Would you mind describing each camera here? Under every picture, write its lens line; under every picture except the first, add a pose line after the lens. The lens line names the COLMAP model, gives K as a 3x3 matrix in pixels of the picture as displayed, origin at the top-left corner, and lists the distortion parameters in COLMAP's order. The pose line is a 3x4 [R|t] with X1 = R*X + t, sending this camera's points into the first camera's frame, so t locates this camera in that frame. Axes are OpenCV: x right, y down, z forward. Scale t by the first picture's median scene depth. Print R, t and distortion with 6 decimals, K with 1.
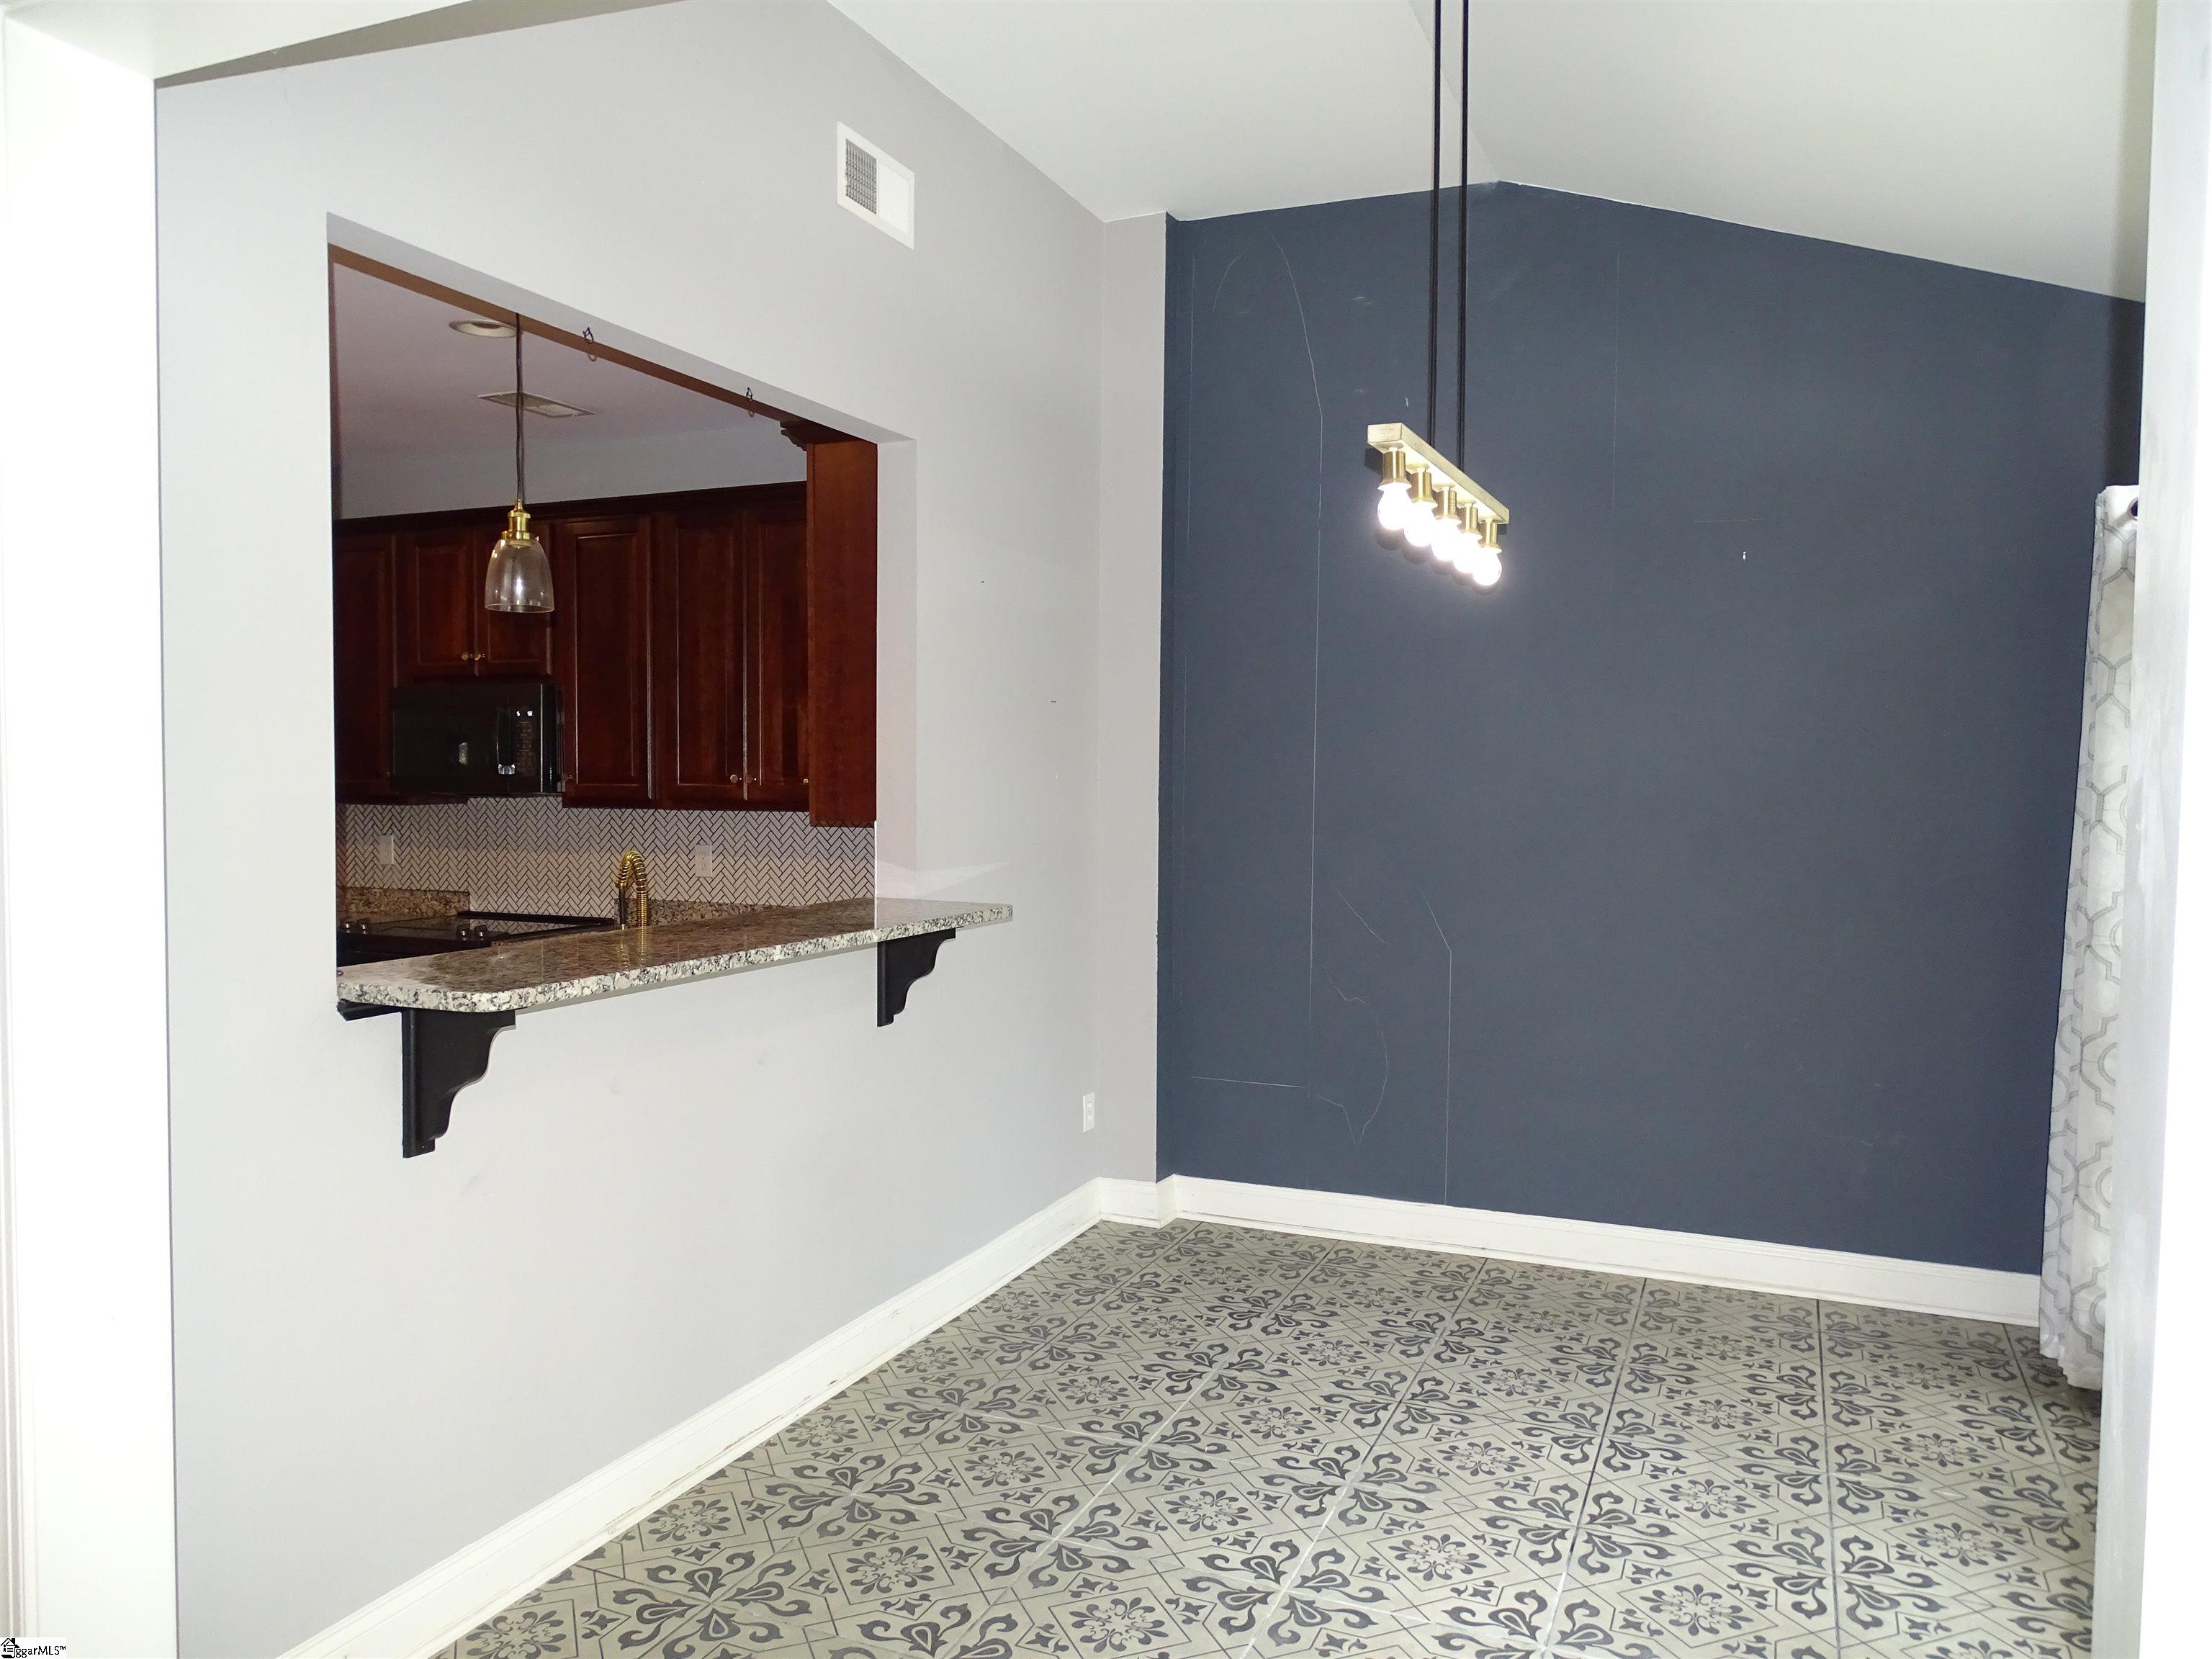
lens RADIAL K [[1577.1, 0, 1091.2], [0, 1577.1, 826.9], [0, 0, 1]] dist [0.004197, -0.000734]
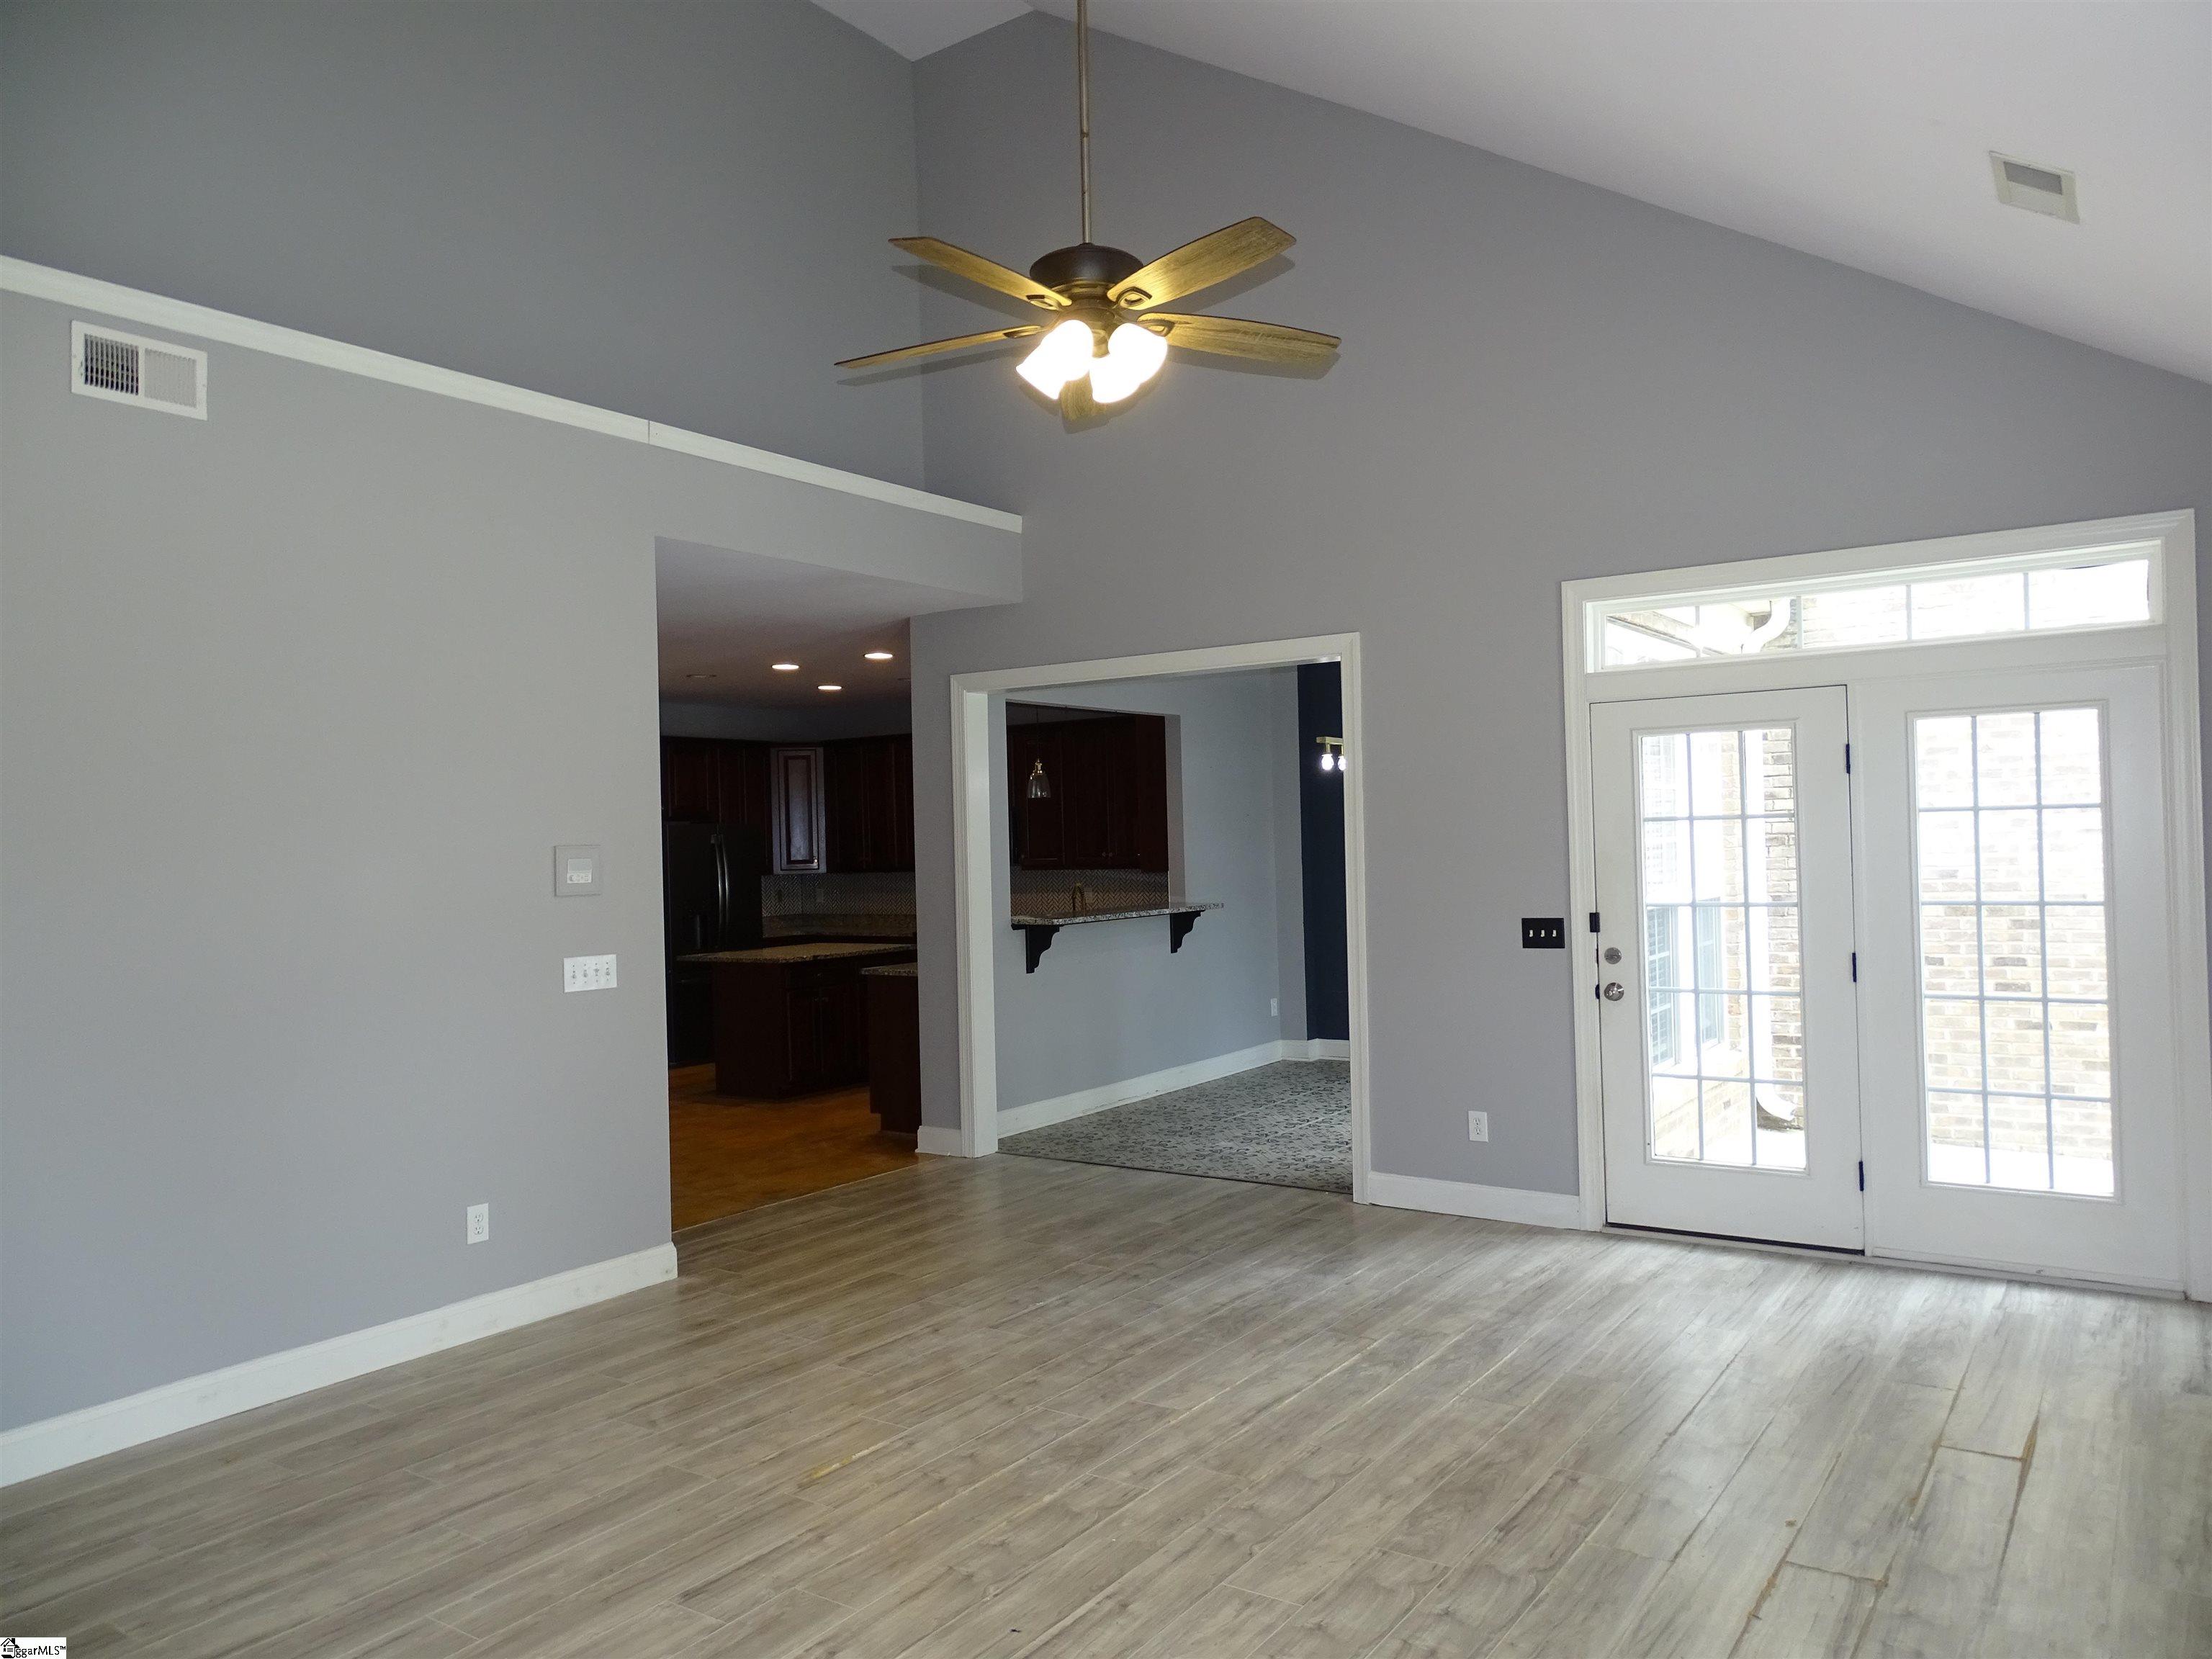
lens RADIAL K [[1577.1, 0, 1117.6], [0, 1577.1, 843.3], [0, 0, 1]] dist [0.004197, -0.000734]
pose [[0.983685, -0.028728, -0.177592, 0.248787], [0.023103, 0.999166, -0.033664, 0.038819], [0.178411, 0.029011, 0.983528, -1.596725]]
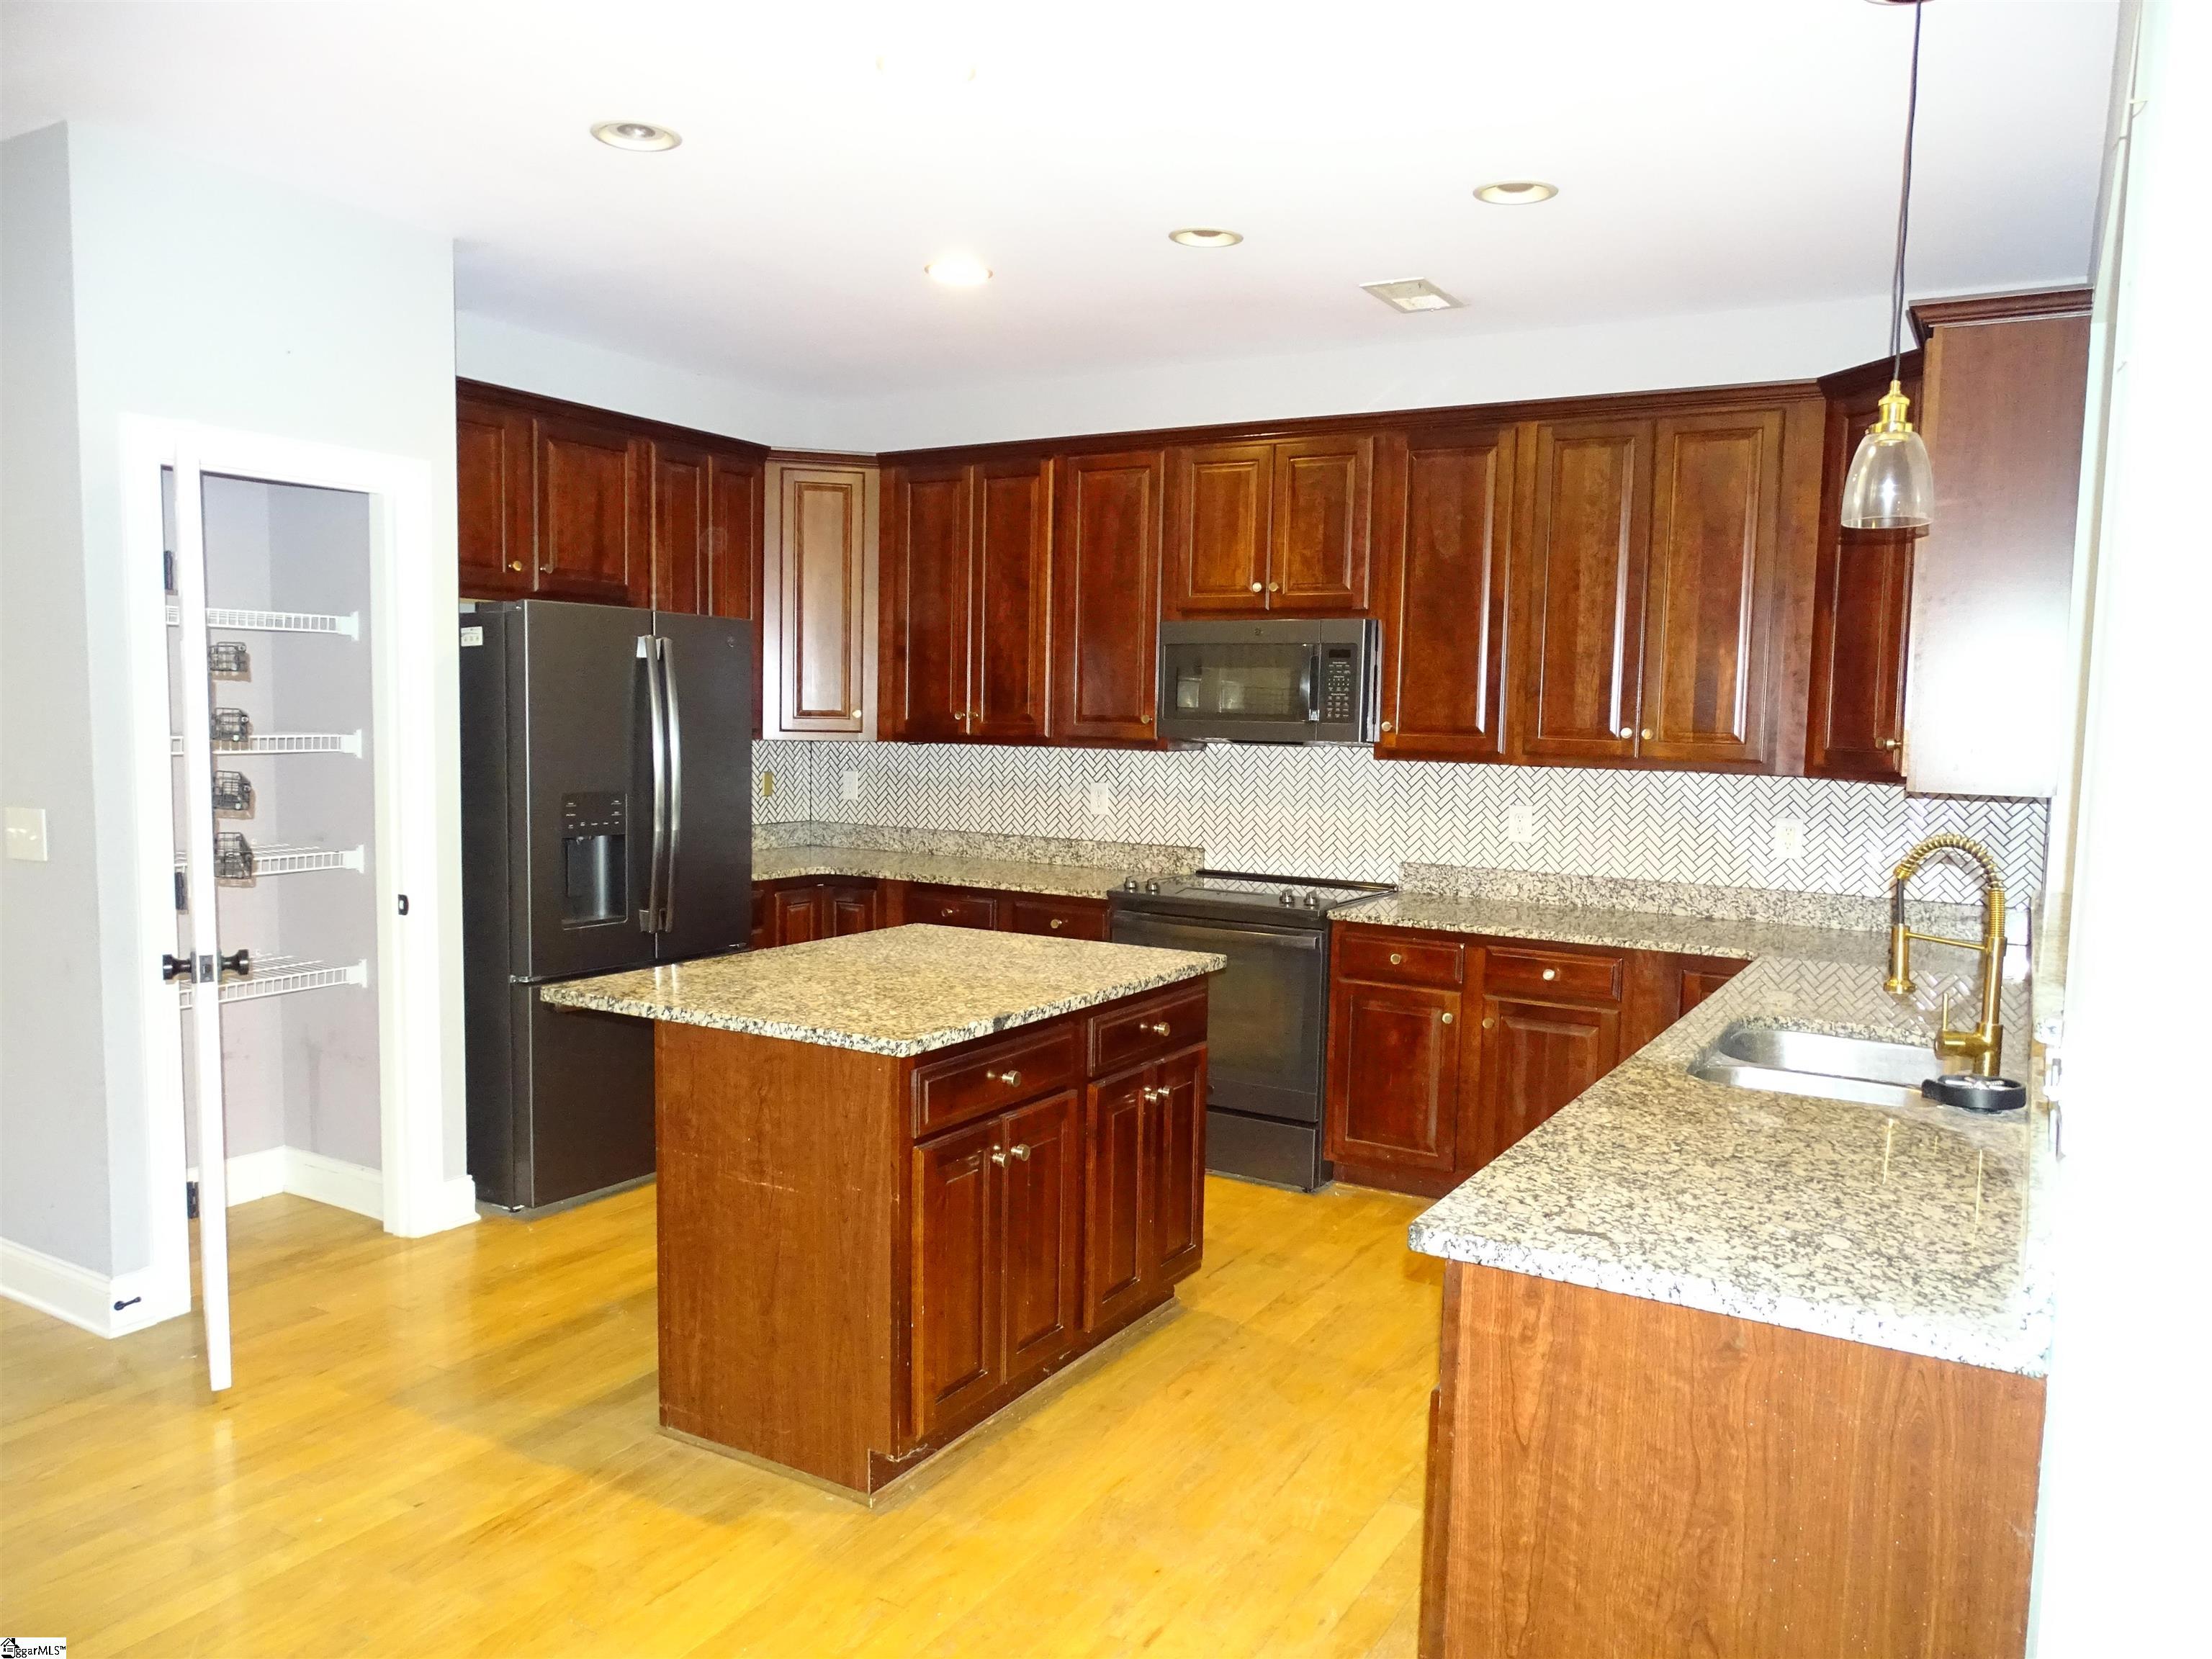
lens RADIAL K [[1577.1, 0, 1108.4], [0, 1577.1, 824.4], [0, 0, 1]] dist [0.004197, -0.000734]
pose [[0.993813, 0.027808, -0.107527, -0.611095], [-0.023812, 0.998984, 0.038275, -0.010082], [0.108482, -0.035478, 0.993465, 0.164552]]
